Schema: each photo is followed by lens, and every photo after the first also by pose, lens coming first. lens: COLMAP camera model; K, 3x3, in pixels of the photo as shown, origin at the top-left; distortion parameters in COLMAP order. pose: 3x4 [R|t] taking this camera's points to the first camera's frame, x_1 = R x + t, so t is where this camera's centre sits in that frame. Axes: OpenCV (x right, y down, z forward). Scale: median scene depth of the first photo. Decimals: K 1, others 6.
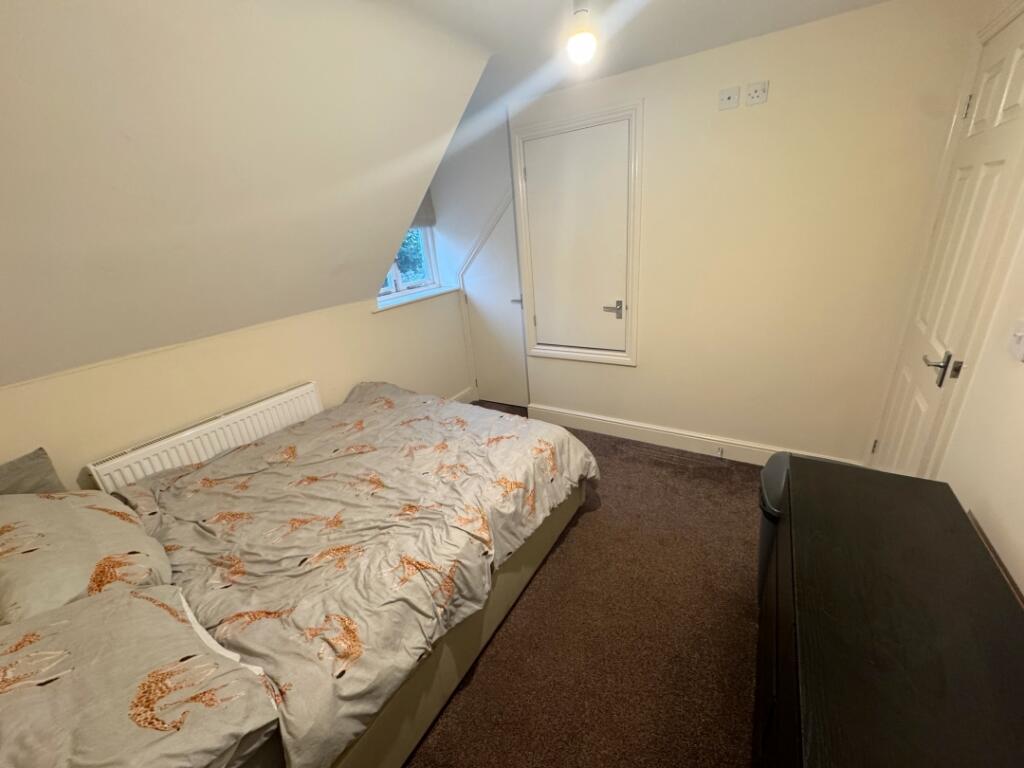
lens RADIAL K [[411.6, 0, 514.1], [0, 411.6, 381.8], [0, 0, 1]] dist [-0.001433, 0.000064]
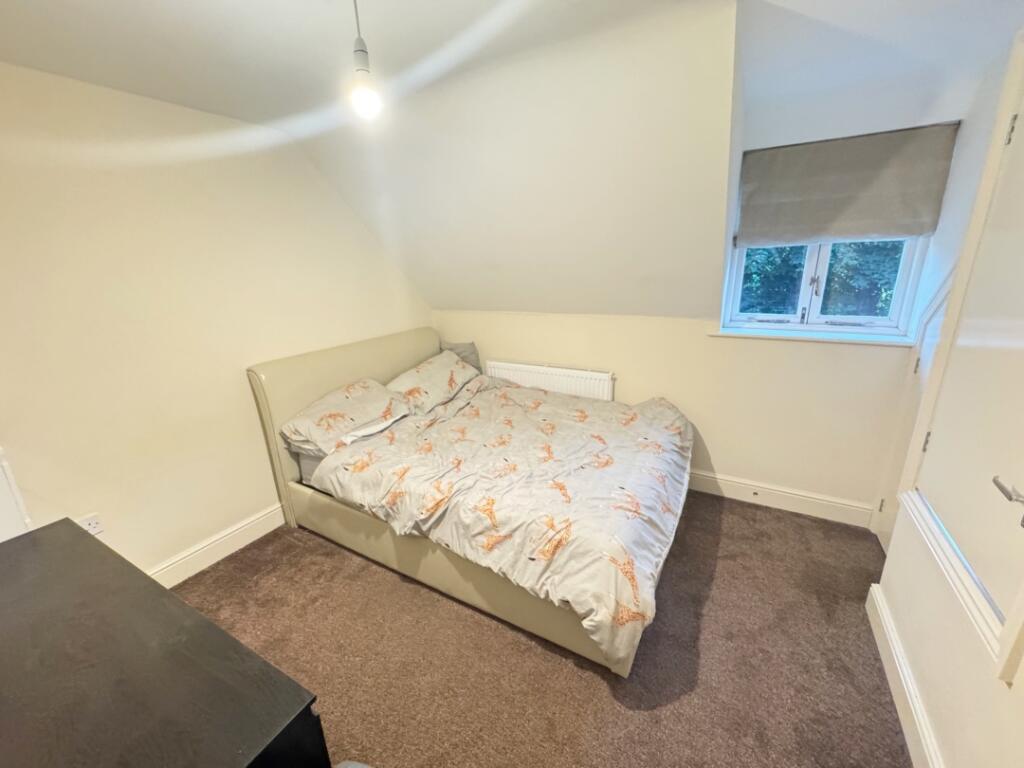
lens RADIAL K [[411.6, 0, 515.8], [0, 411.6, 386.6], [0, 0, 1]] dist [-0.001433, 0.000064]
pose [[0.031120, 0.364808, -0.930562, 0.721119], [-0.332479, 0.881774, 0.334563, -0.325277], [0.942597, 0.298981, 0.148732, 0.729160]]
